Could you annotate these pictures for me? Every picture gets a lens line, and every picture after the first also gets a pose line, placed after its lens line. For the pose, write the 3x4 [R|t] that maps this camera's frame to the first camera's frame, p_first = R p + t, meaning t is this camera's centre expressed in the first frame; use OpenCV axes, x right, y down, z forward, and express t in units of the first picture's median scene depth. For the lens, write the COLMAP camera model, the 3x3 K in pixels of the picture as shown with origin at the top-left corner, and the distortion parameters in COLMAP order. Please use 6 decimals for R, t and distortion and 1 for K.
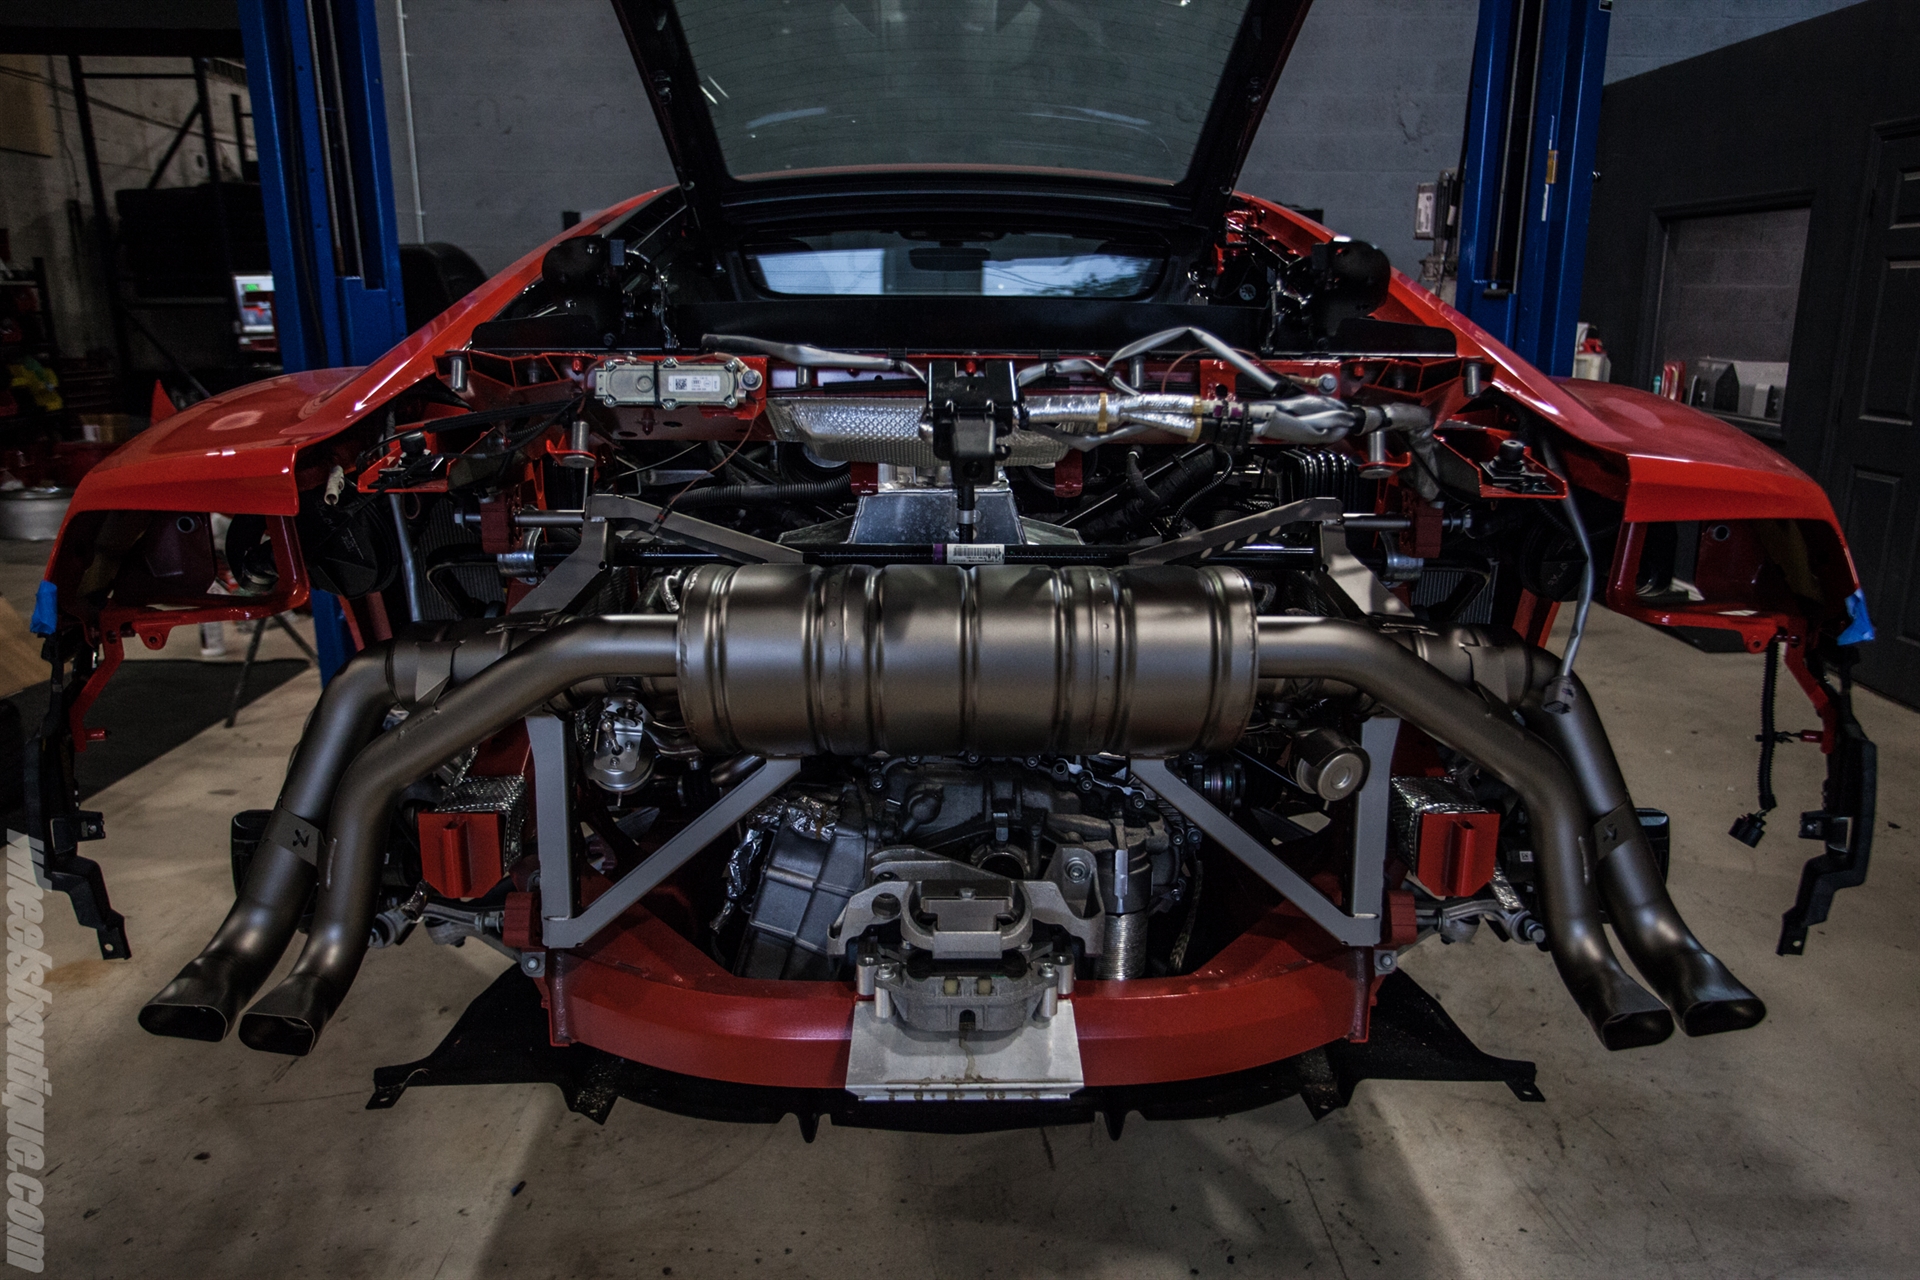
lens RADIAL K [[1367.9, 0, 960.0], [0, 1367.9, 640.0], [0, 0, 1]] dist [-0.062482, 0.076292]
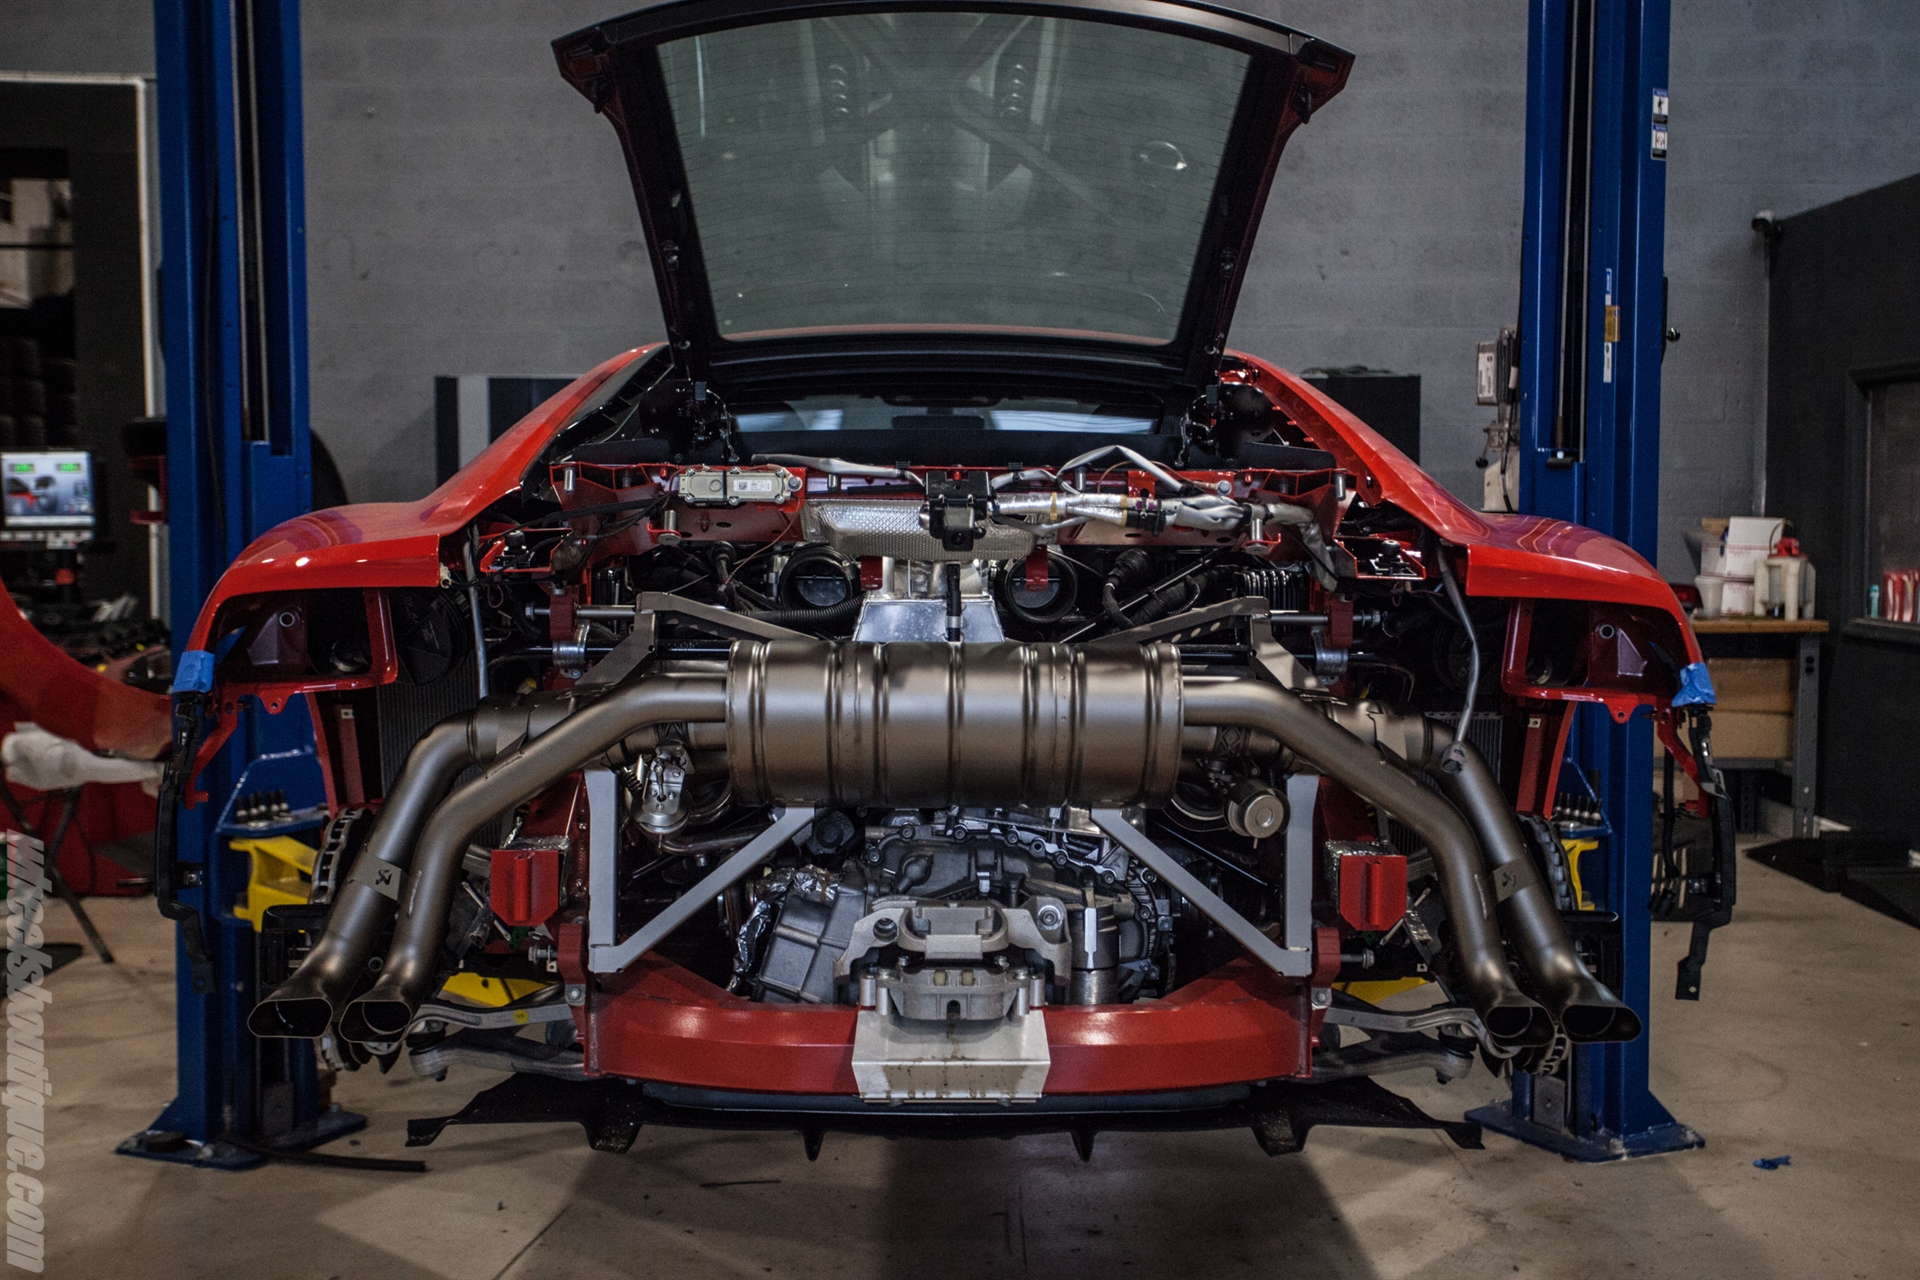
lens RADIAL K [[2207.3, 0, 927.0], [0, 2207.3, 639.5], [0, 0, 1]] dist [0.013735, 0.041155]
pose [[0.999941, 0.002895, -0.010423, 0.001270], [-0.004820, 0.981823, -0.189739, 0.311010], [0.009685, 0.189779, 0.981779, -0.926740]]
